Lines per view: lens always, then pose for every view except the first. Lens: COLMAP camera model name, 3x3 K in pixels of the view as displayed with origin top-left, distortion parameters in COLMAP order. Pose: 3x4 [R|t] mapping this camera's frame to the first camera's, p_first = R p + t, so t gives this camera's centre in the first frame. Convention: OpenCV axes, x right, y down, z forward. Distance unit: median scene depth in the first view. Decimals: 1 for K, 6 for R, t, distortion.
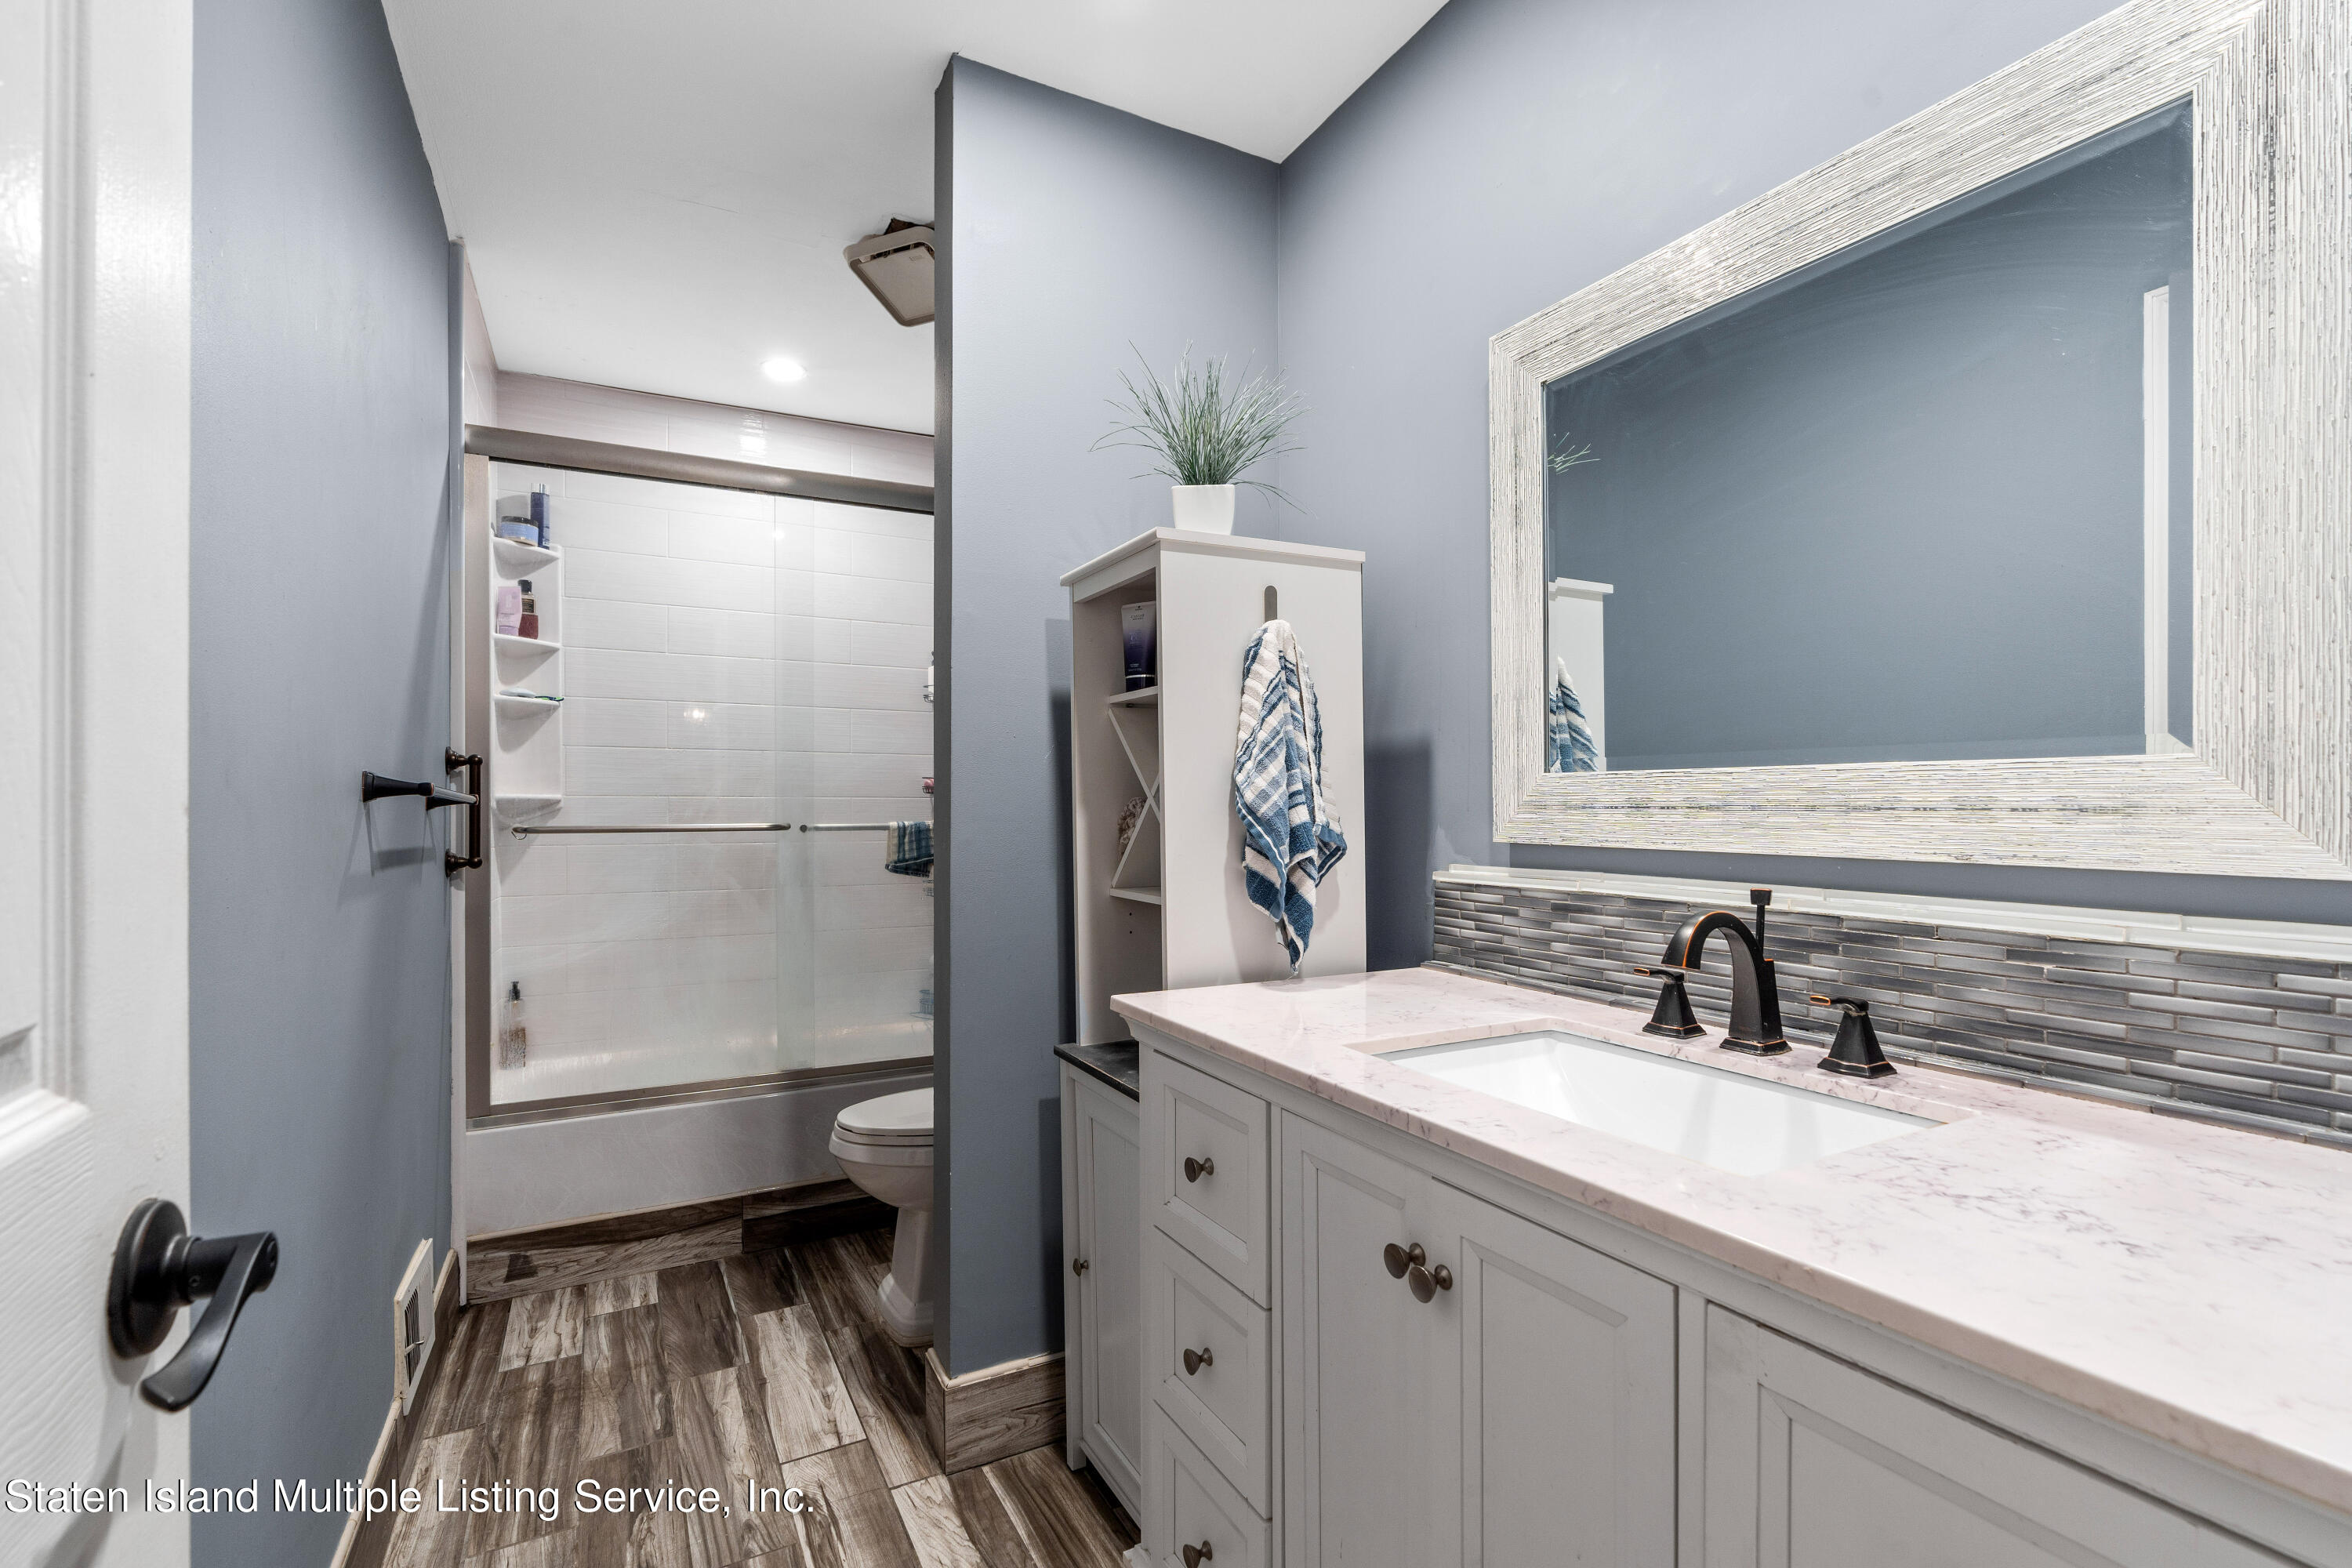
lens RADIAL K [[1056.6, 0, 1177.5], [0, 1056.6, 801.1], [0, 0, 1]] dist [-0.010744, 0.003428]
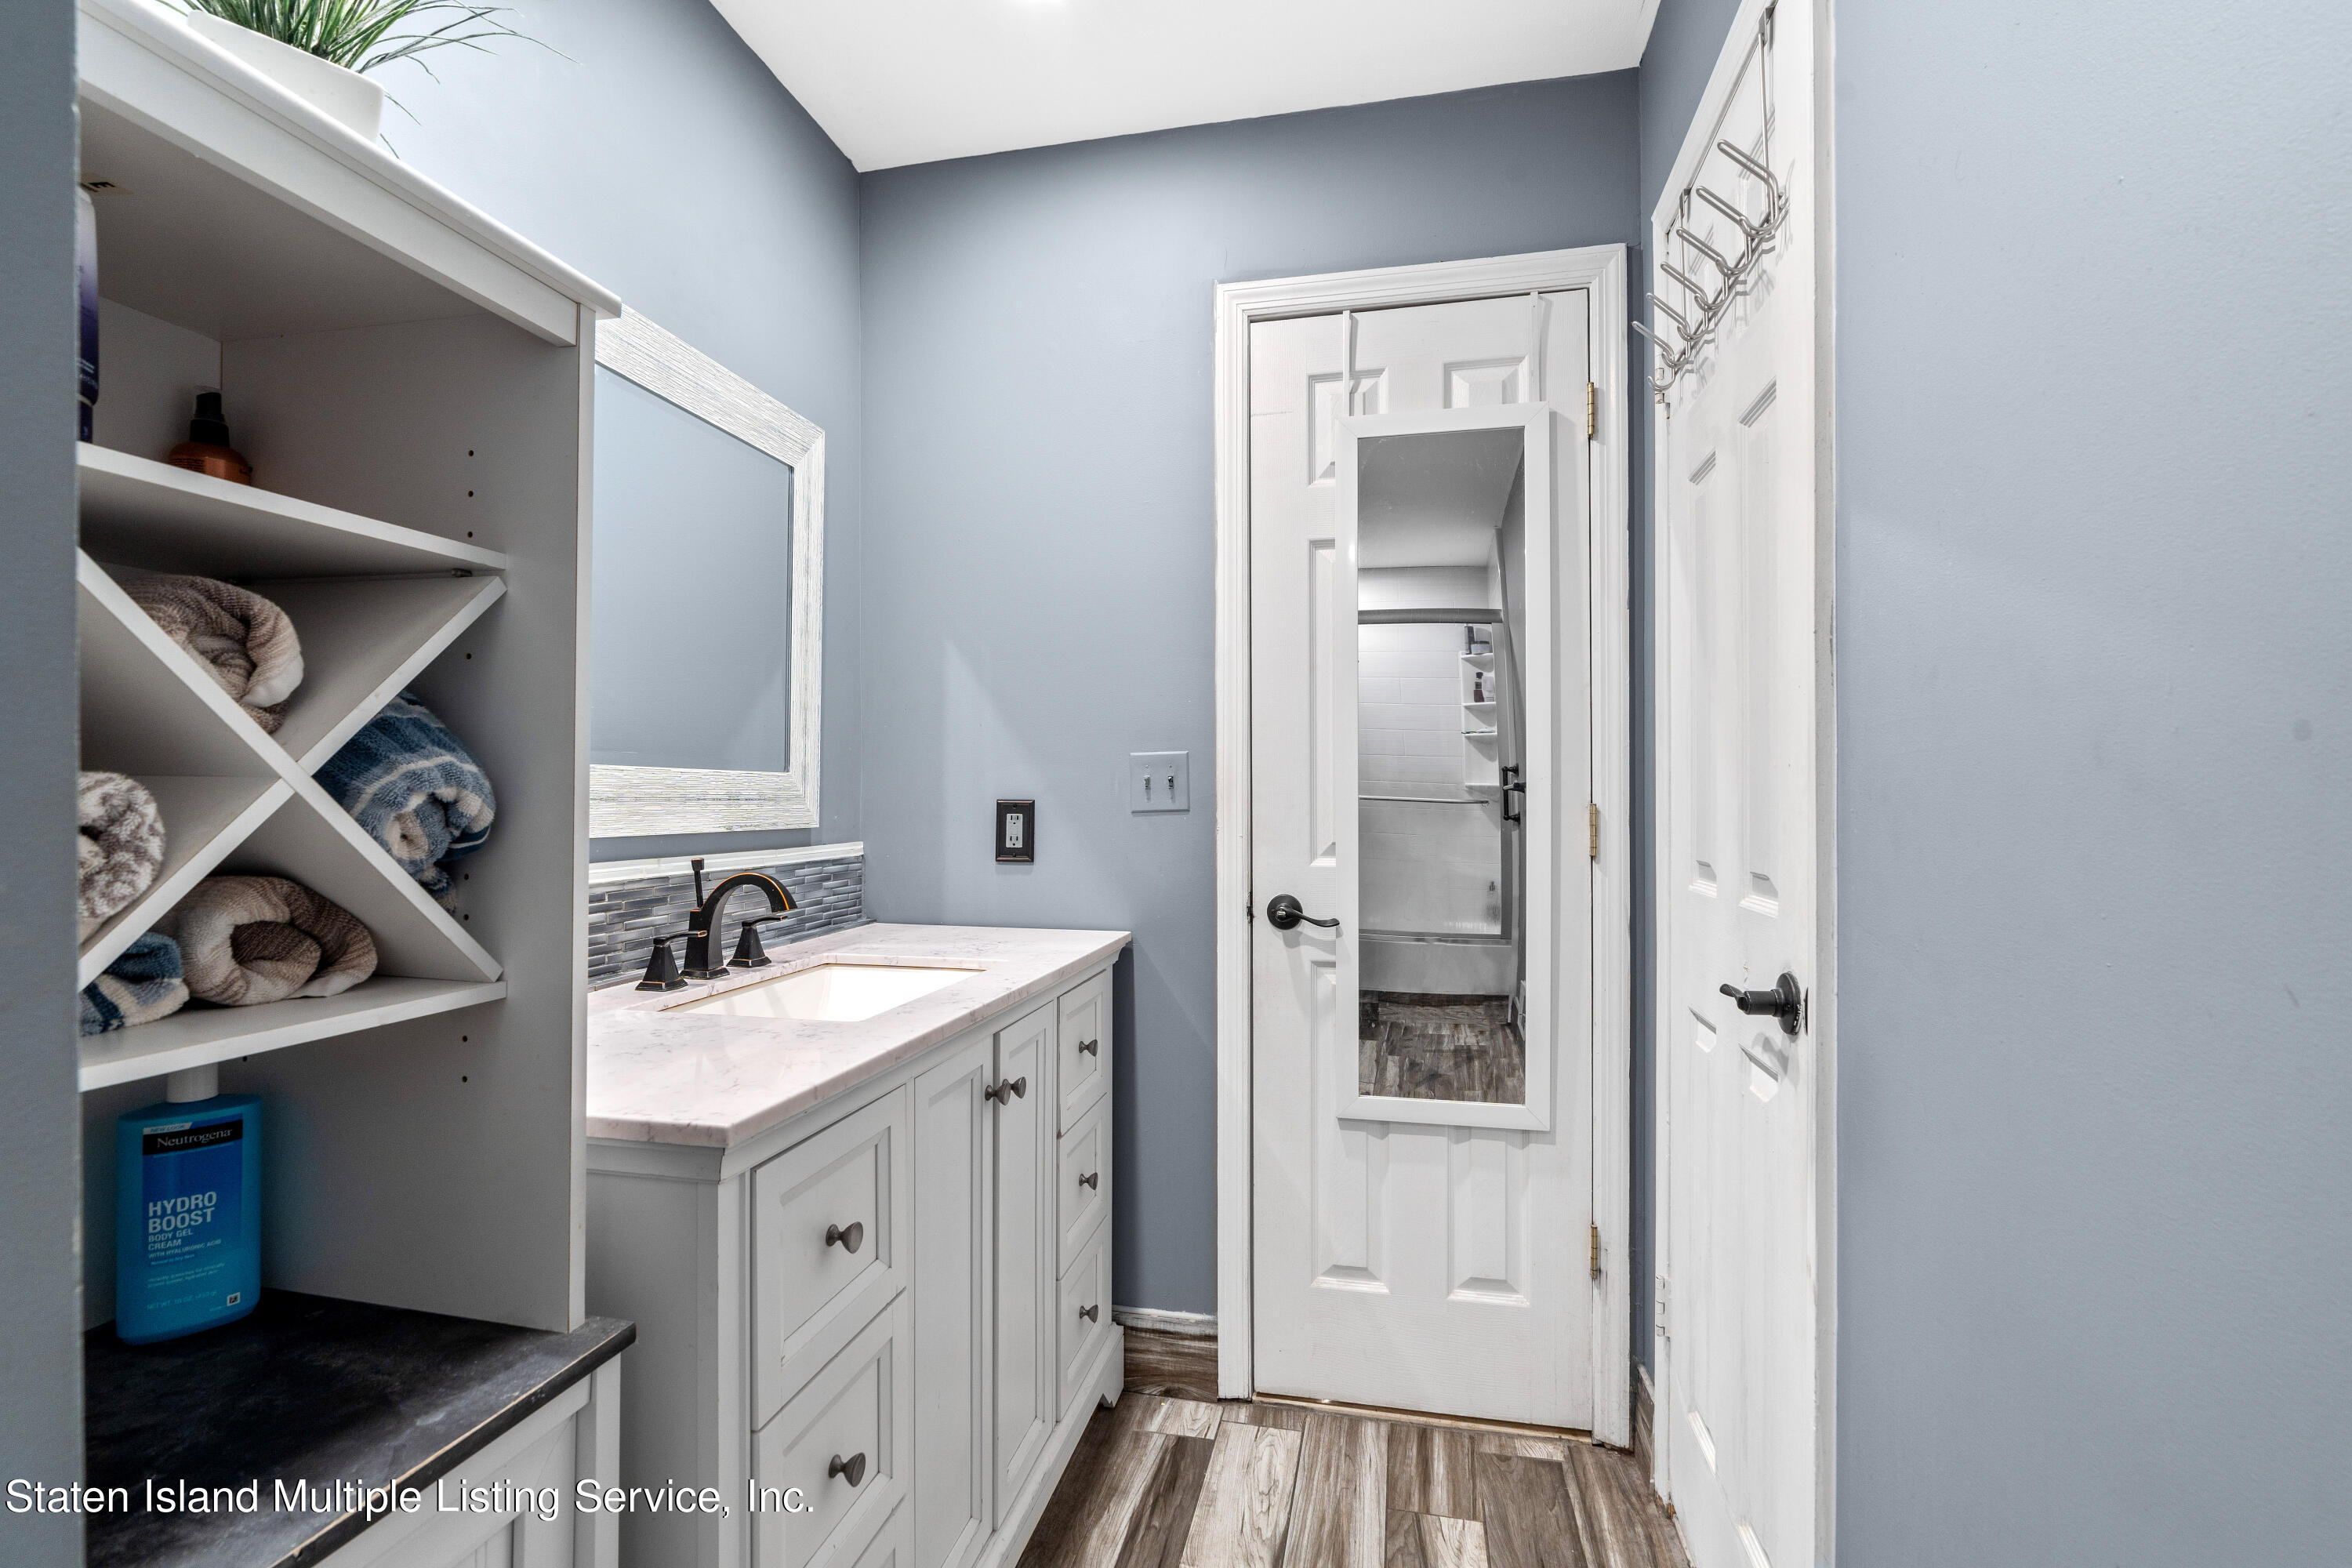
lens RADIAL K [[1056.6, 0, 1177.6], [0, 1056.6, 787.2], [0, 0, 1]] dist [-0.010744, 0.003428]
pose [[-0.760276, 0.003967, 0.649588, -0.797333], [-0.003005, 0.999949, -0.009624, 0.002338], [-0.649593, -0.009269, -0.760225, 1.623597]]
